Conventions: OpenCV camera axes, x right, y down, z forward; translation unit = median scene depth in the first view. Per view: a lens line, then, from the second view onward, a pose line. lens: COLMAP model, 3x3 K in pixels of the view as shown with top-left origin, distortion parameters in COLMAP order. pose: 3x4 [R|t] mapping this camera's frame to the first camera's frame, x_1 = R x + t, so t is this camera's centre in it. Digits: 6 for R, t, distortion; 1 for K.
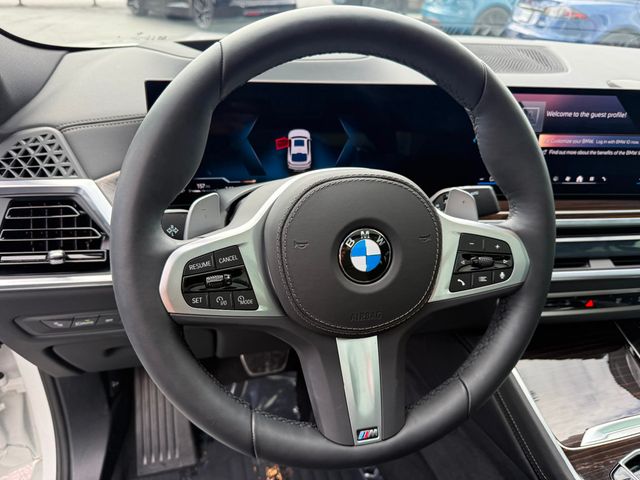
lens RADIAL K [[505.8, 0, 320.2], [0, 505.8, 230.7], [0, 0, 1]] dist [0.042387, -0.002044]
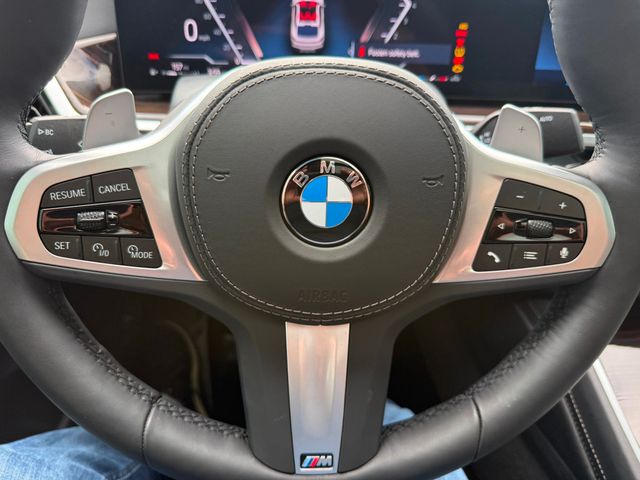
lens RADIAL K [[504.8, 0, 320.0], [0, 504.8, 240.0], [0, 0, 1]] dist [-0.028977, -0.002320]
pose [[0.977877, 0.101073, -0.183141, 0.190383], [-0.074505, 0.986392, 0.146558, 0.006274], [0.195462, -0.129670, 0.972101, 0.380918]]
